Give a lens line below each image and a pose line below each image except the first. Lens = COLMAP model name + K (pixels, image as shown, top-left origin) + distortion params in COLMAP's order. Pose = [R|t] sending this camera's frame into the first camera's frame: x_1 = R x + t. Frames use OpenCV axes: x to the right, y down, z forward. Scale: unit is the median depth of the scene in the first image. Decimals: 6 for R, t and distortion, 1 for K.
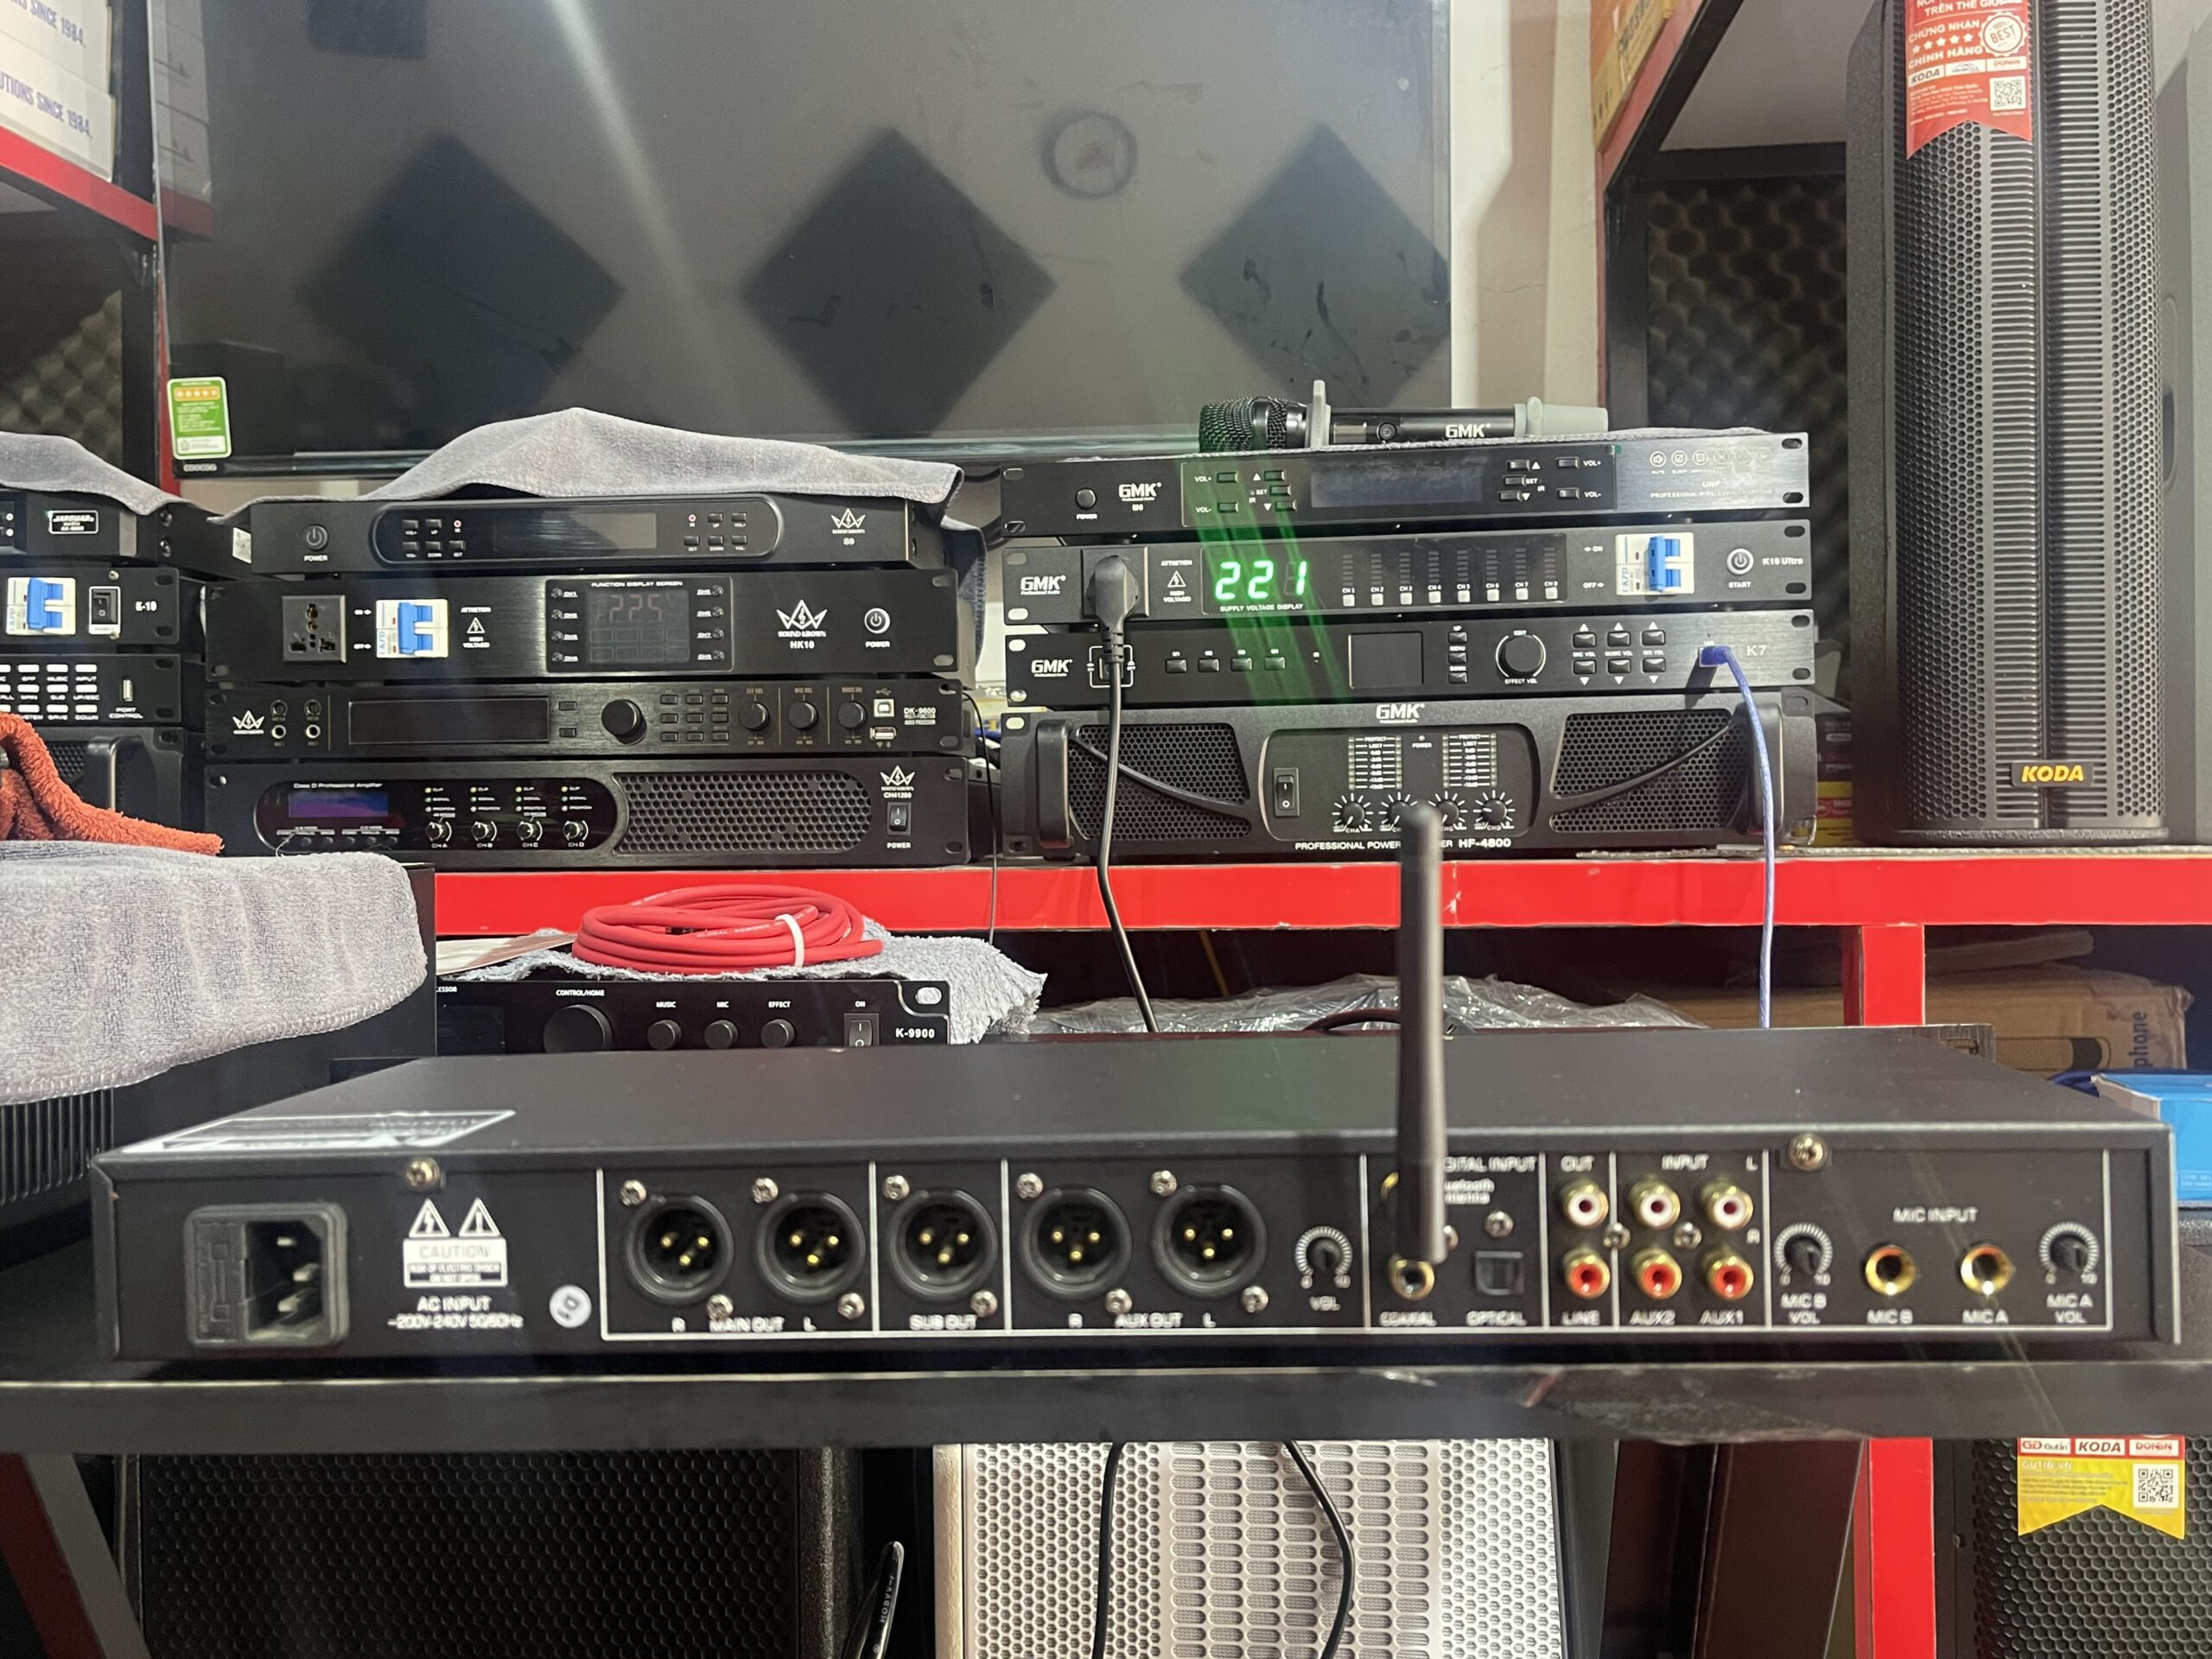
lens RADIAL K [[1883.6, 0, 1104.7], [0, 1883.6, 809.5], [0, 0, 1]] dist [0.046067, -0.062644]
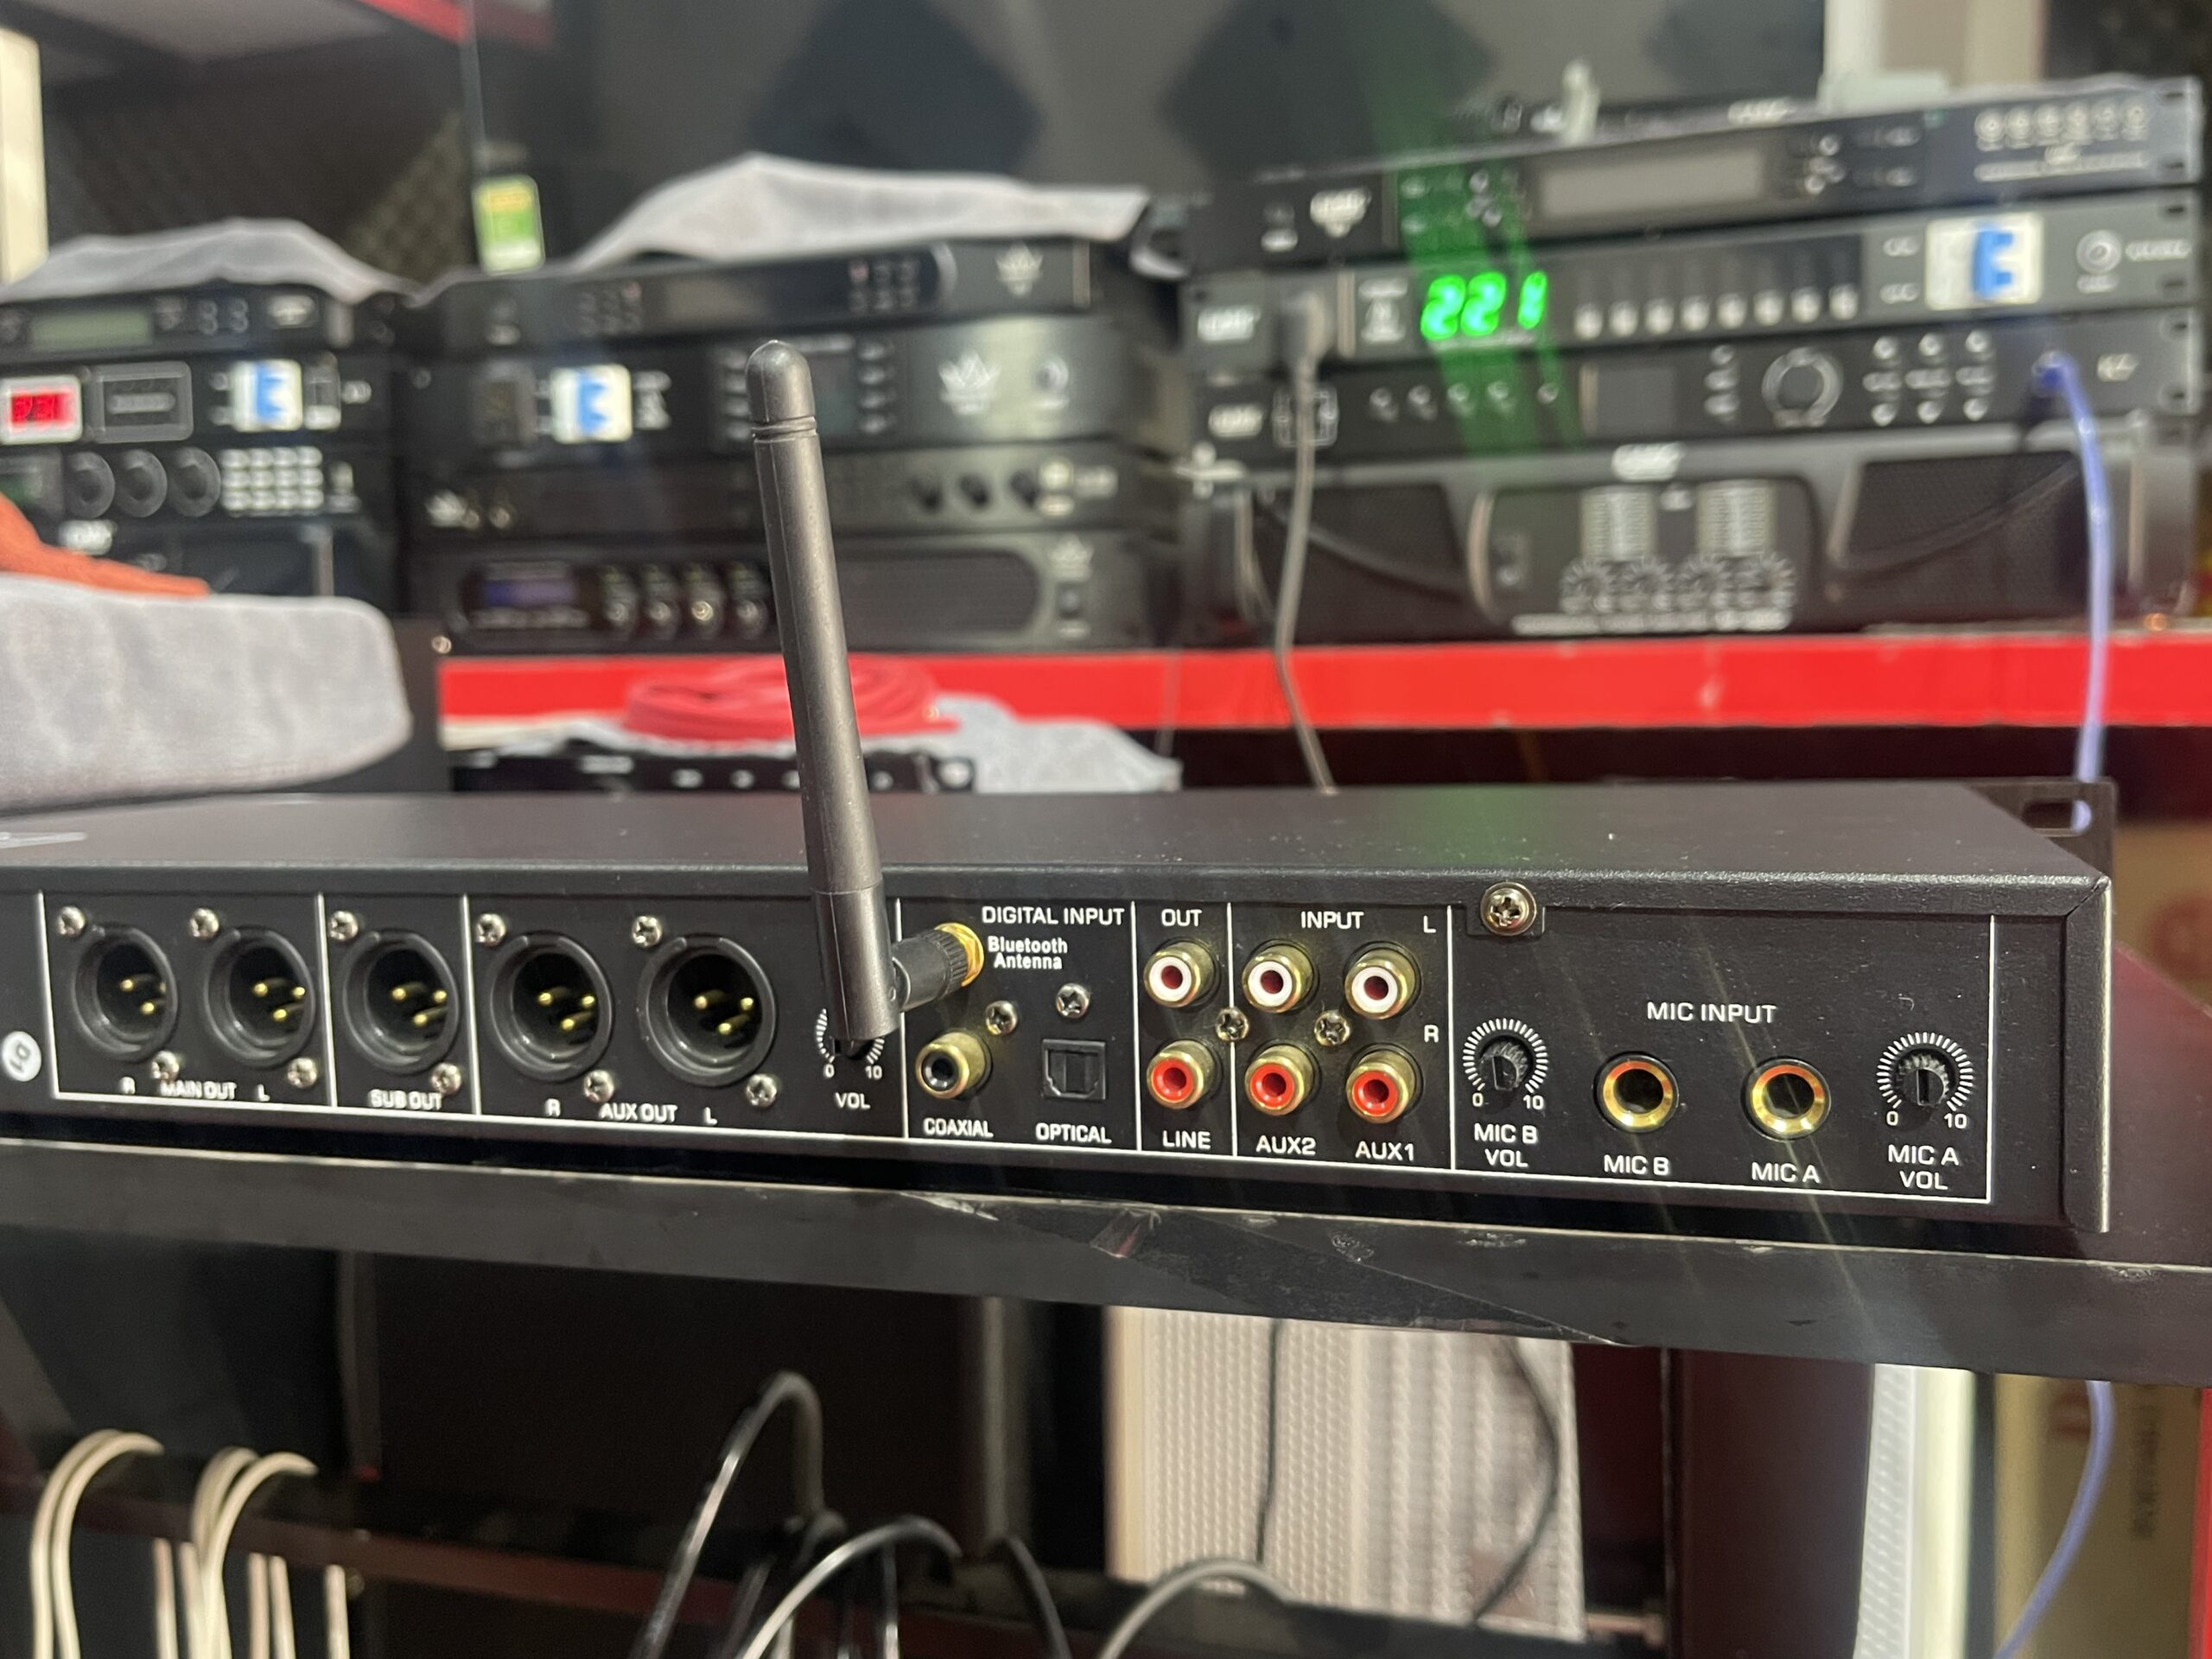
lens RADIAL K [[1883.6, 0, 1127.1], [0, 1883.6, 846.9], [0, 0, 1]] dist [0.046067, -0.062644]
pose [[0.970375, 0.022493, -0.240555, 0.138766], [0.001692, 0.995000, 0.099860, 0.033427], [0.241599, -0.097309, 0.965485, 0.121964]]
